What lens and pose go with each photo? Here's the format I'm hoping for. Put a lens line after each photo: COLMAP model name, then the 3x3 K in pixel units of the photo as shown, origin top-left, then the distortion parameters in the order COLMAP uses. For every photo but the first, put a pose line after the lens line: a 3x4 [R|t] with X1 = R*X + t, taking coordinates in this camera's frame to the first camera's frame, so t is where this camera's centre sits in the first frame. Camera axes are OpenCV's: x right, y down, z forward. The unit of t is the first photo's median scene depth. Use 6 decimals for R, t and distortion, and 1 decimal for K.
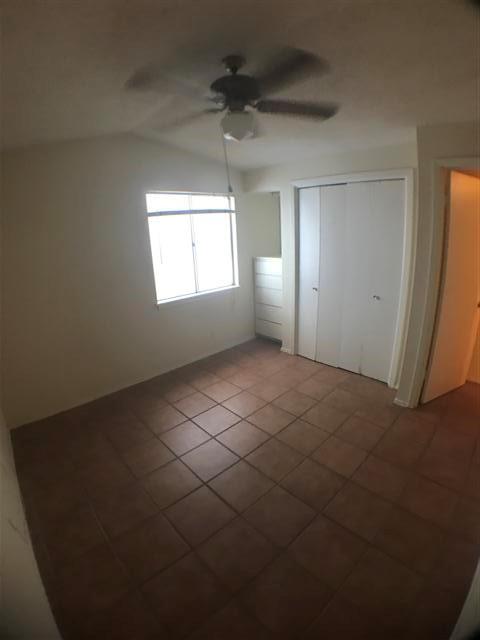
lens RADIAL K [[301.3, 0, 224.6], [0, 301.3, 308.0], [0, 0, 1]] dist [-0.191762, 0.036725]
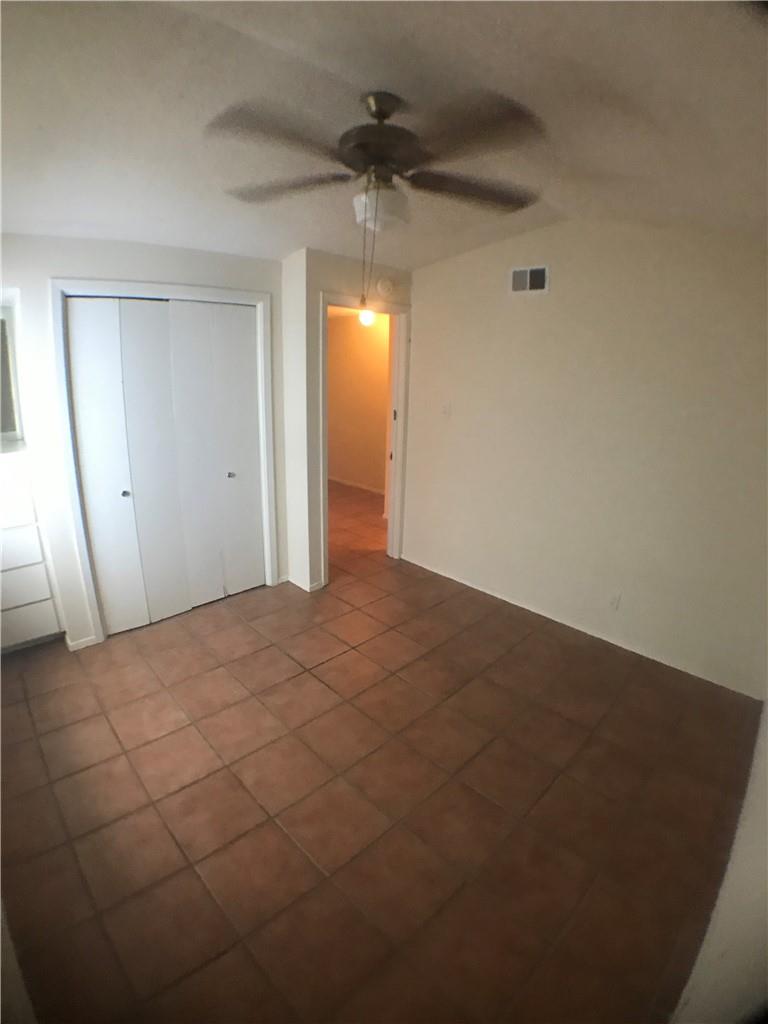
lens RADIAL K [[482.1, 0, 359.3], [0, 482.1, 492.9], [0, 0, 1]] dist [-0.191762, 0.036725]
pose [[-0.060875, -0.191305, 0.979641, -0.562682], [0.259563, 0.944661, 0.200603, -0.131997], [-0.963806, 0.266491, -0.007851, 0.667693]]
